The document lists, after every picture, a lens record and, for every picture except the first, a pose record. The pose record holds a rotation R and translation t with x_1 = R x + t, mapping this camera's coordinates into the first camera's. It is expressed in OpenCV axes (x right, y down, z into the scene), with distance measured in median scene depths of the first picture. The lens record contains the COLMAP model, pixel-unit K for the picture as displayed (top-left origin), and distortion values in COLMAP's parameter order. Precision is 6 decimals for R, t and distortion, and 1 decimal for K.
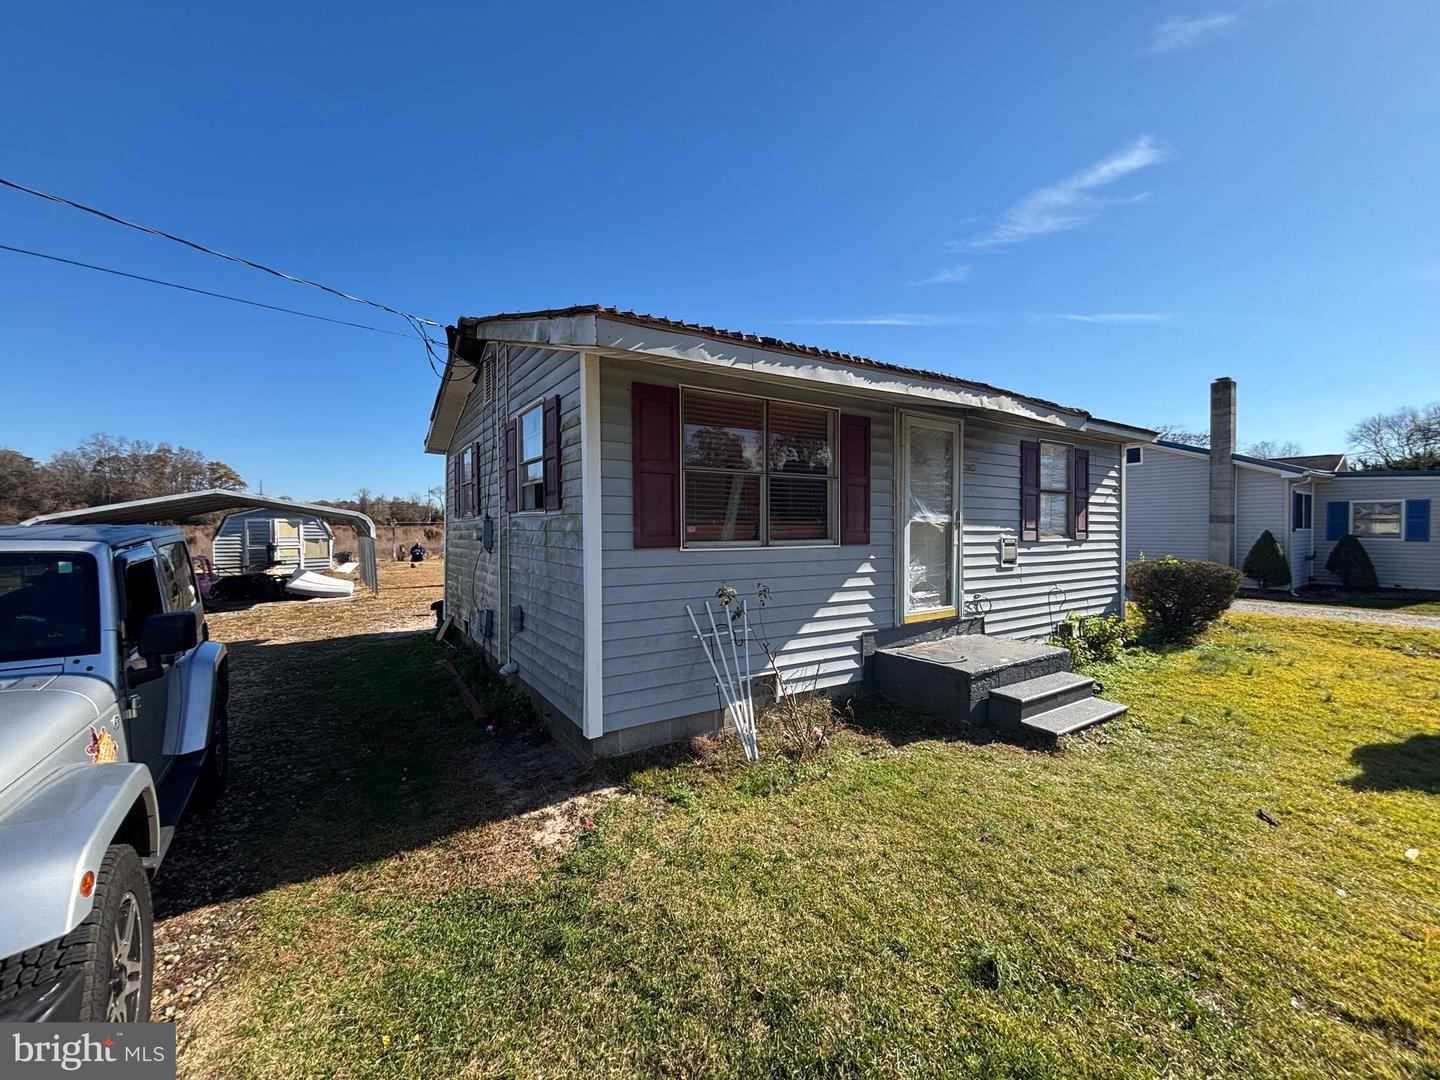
lens RADIAL K [[588.1, 0, 720.0], [0, 588.1, 540.0], [0, 0, 1]] dist [0.013499, -0.000232]
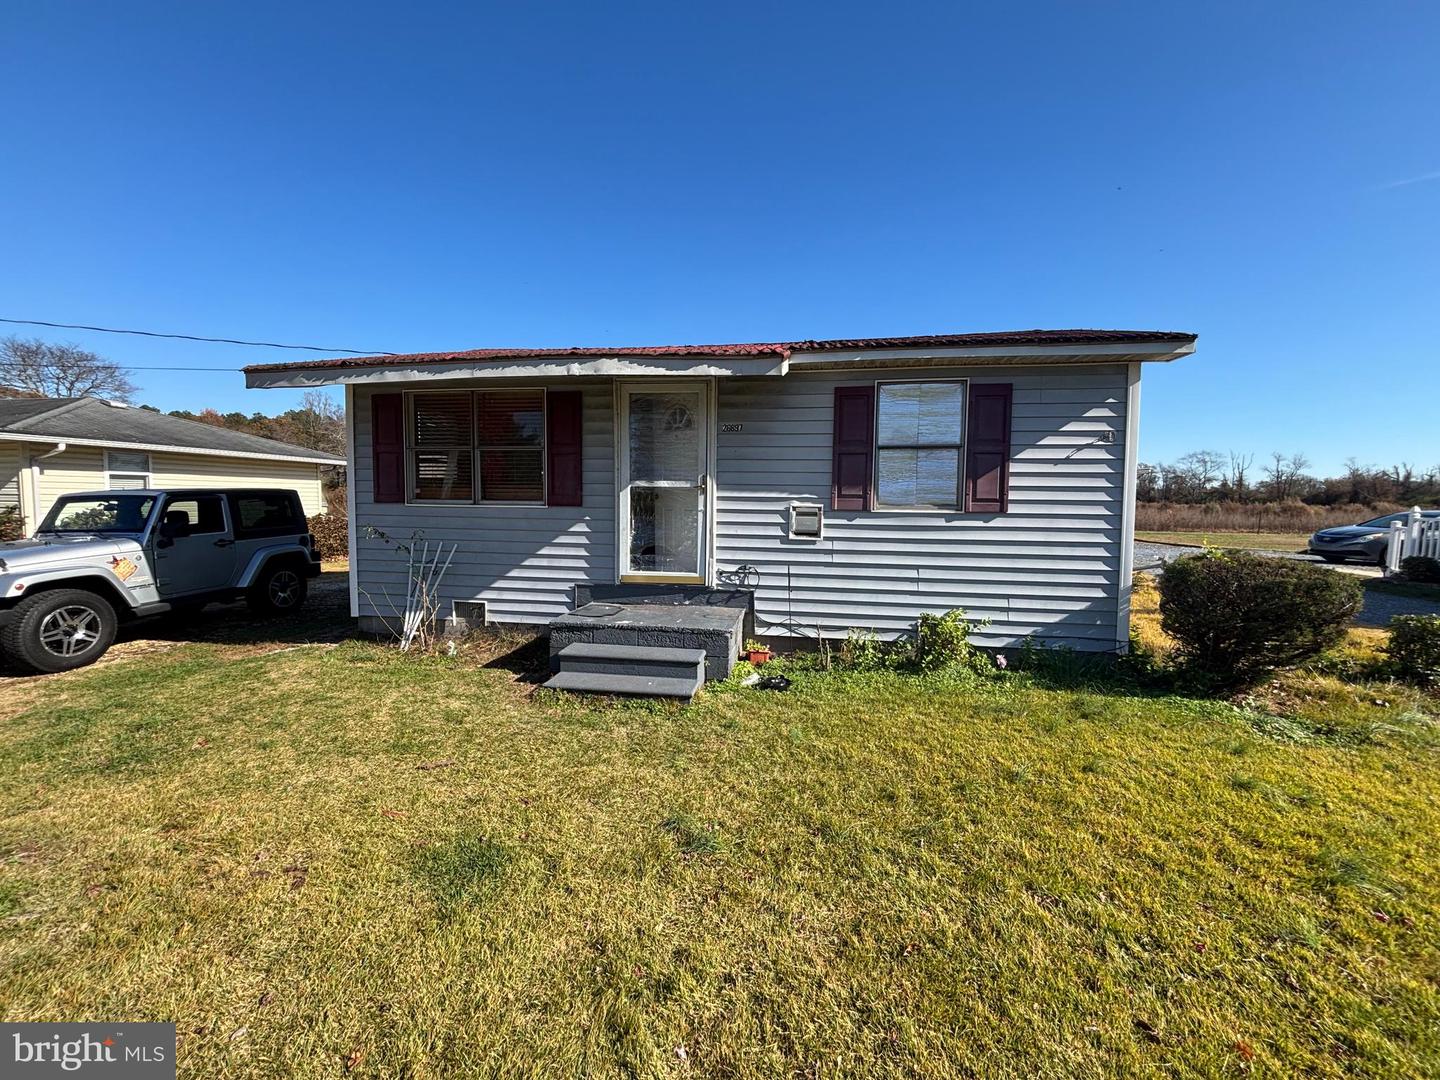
lens RADIAL K [[588.1, 0, 720.0], [0, 588.1, 540.0], [0, 0, 1]] dist [0.013499, -0.000232]
pose [[0.733569, 0.053741, -0.677486, 1.020281], [-0.026024, 0.998359, 0.051016, 0.006143], [0.679116, -0.019793, 0.733764, 0.302658]]
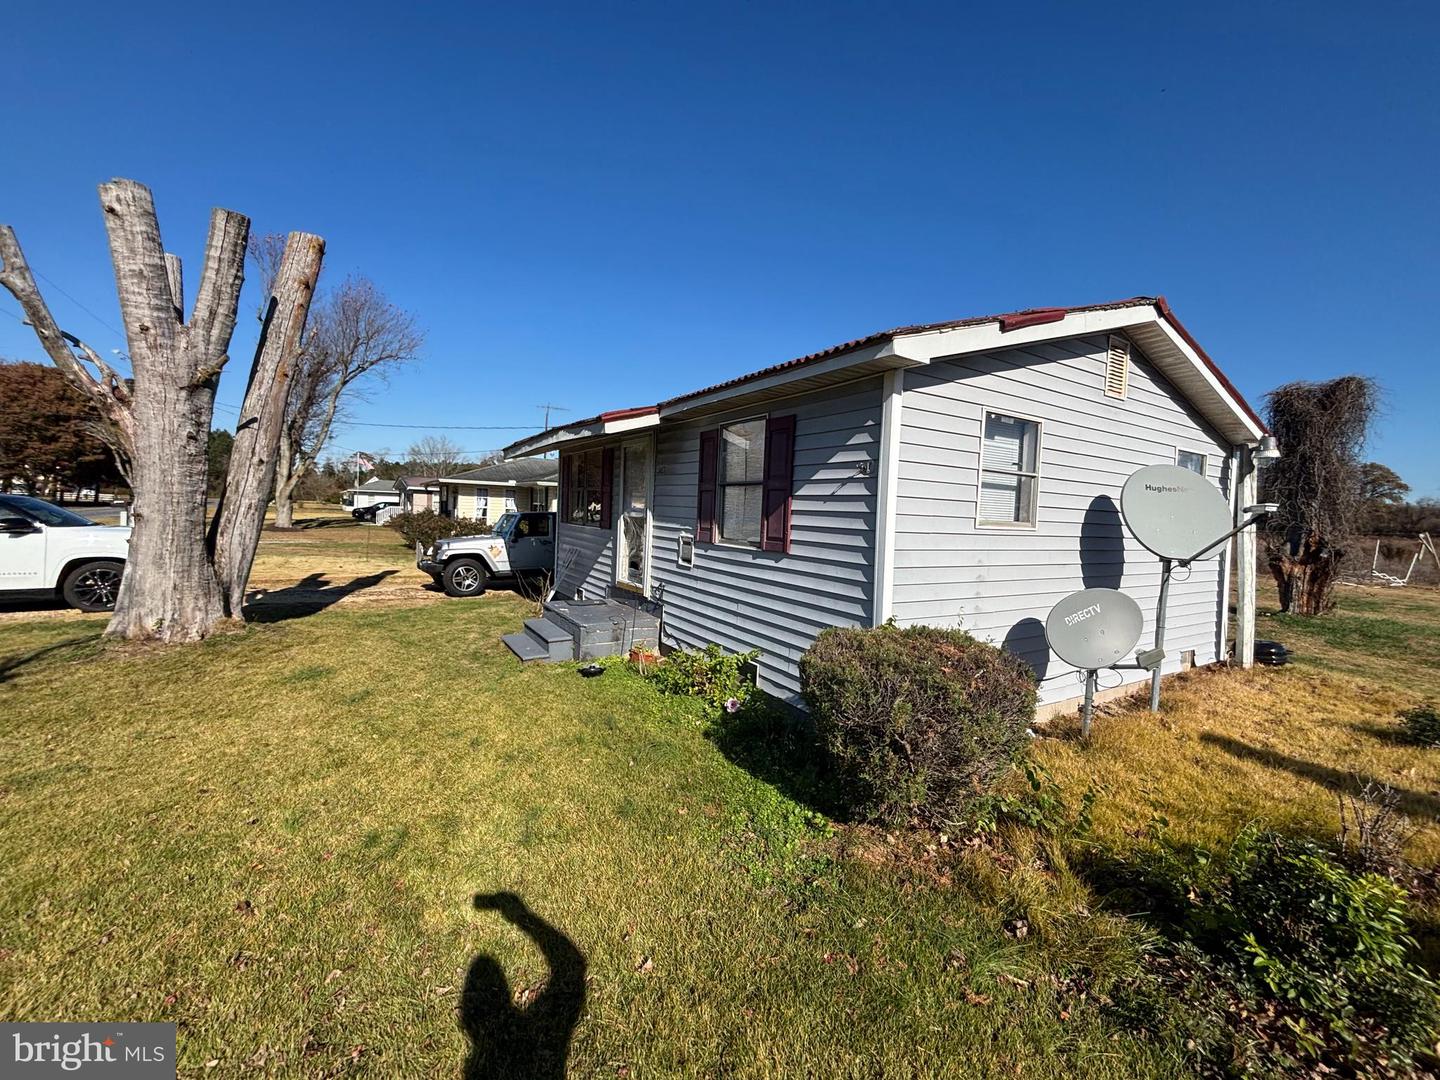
lens RADIAL K [[588.1, 0, 720.0], [0, 588.1, 540.0], [0, 0, 1]] dist [0.013499, -0.000232]
pose [[-0.042215, 0.048542, -0.997929, 1.521087], [-0.060737, 0.996847, 0.051059, -0.052170], [0.997261, 0.062766, -0.039133, 1.140570]]
